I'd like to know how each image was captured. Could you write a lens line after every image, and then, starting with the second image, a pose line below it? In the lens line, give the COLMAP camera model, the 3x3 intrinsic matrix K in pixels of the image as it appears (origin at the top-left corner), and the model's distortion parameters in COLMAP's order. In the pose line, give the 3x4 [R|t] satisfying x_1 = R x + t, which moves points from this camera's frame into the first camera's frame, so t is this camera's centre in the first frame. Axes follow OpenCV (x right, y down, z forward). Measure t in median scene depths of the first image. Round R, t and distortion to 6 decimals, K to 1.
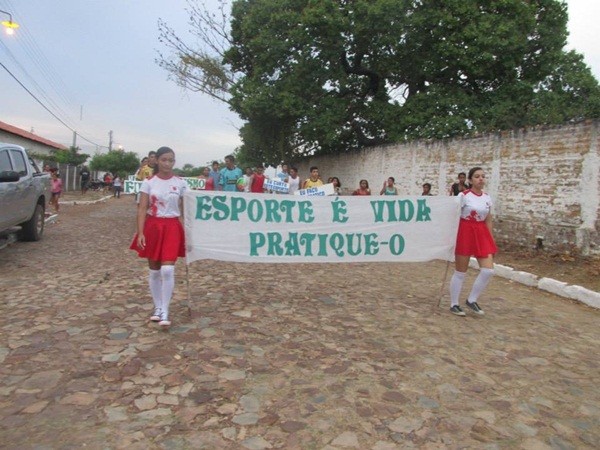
lens RADIAL K [[499.7, 0, 300.0], [0, 499.7, 225.0], [0, 0, 1]] dist [-0.024293, 0.002250]
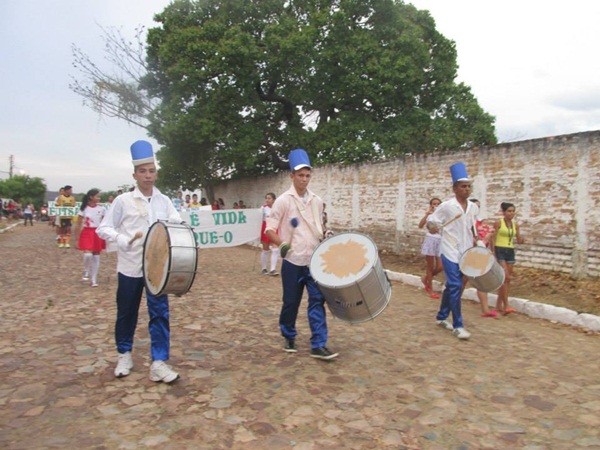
lens RADIAL K [[499.7, 0, 300.0], [0, 499.7, 225.0], [0, 0, 1]] dist [-0.024293, 0.002250]
pose [[0.984683, -0.030859, 0.171600, -0.019592], [0.037942, 0.998551, -0.038149, 0.000645], [-0.170174, 0.044076, 0.984428, -0.044818]]
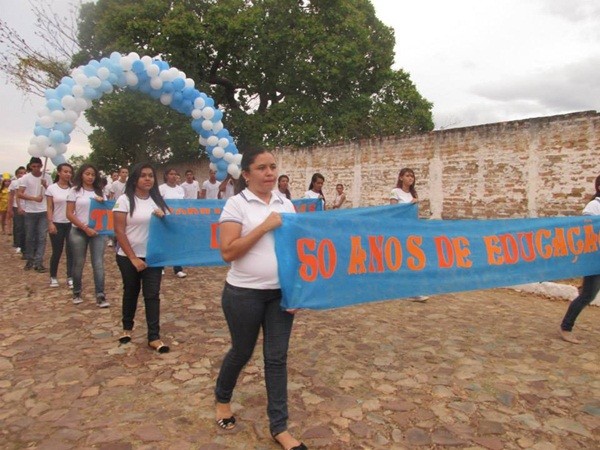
lens RADIAL K [[500.5, 0, 298.6], [0, 500.5, 225.1], [0, 0, 1]] dist [-0.020264, -0.005691]
pose [[0.948459, -0.054002, 0.312263, -0.073296], [0.057165, 0.998364, -0.000977, 0.002279], [-0.311700, 0.018778, 0.949995, -0.043202]]
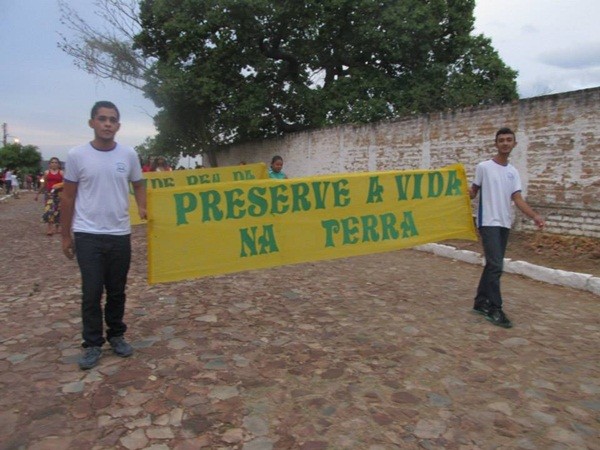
lens RADIAL K [[499.7, 0, 300.0], [0, 499.7, 225.0], [0, 0, 1]] dist [-0.024293, 0.002250]
pose [[0.984153, -0.057623, 0.167699, -0.027896], [0.053297, 0.998122, 0.030188, -0.003527], [-0.169124, -0.020772, 0.985376, 0.022956]]
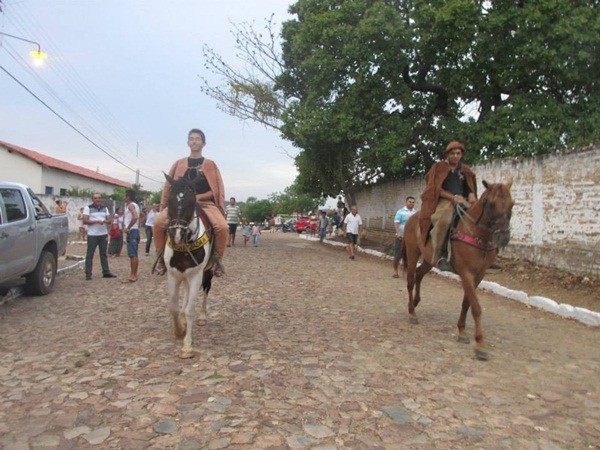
lens RADIAL K [[499.7, 0, 300.0], [0, 499.7, 225.0], [0, 0, 1]] dist [-0.024293, 0.002250]
pose [[0.991208, -0.029000, -0.129097, 0.007418], [0.021184, 0.997881, -0.061516, -0.015724], [0.130607, 0.058240, 0.989722, 0.130827]]
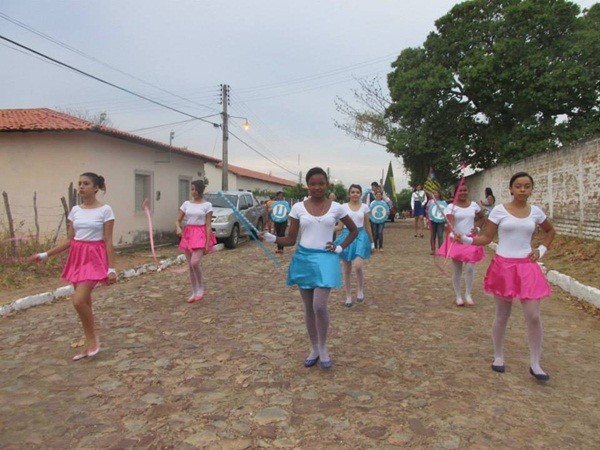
lens RADIAL K [[499.7, 0, 300.0], [0, 499.7, 225.0], [0, 0, 1]] dist [-0.024293, 0.002250]
pose [[0.898440, -0.044067, -0.436879, 0.295507], [0.023289, 0.998333, -0.052805, 0.052203], [0.438478, 0.037267, 0.897969, -0.434559]]
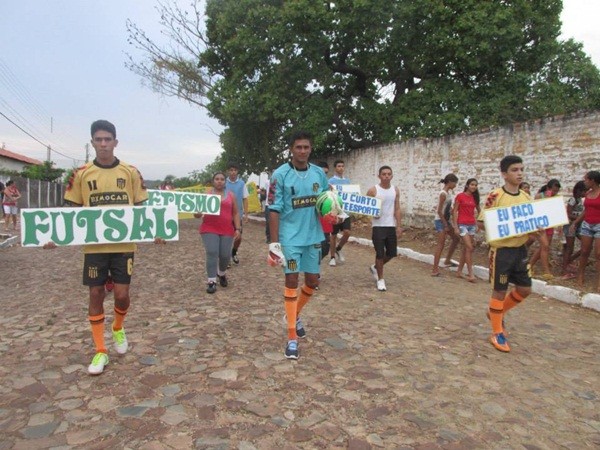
lens RADIAL K [[499.7, 0, 300.0], [0, 499.7, 225.0], [0, 0, 1]] dist [-0.024293, 0.002250]
pose [[0.998782, -0.039678, 0.029343, -0.005972], [0.040076, 0.999111, -0.013101, -0.007686], [-0.028797, 0.014261, 0.999484, 0.083269]]
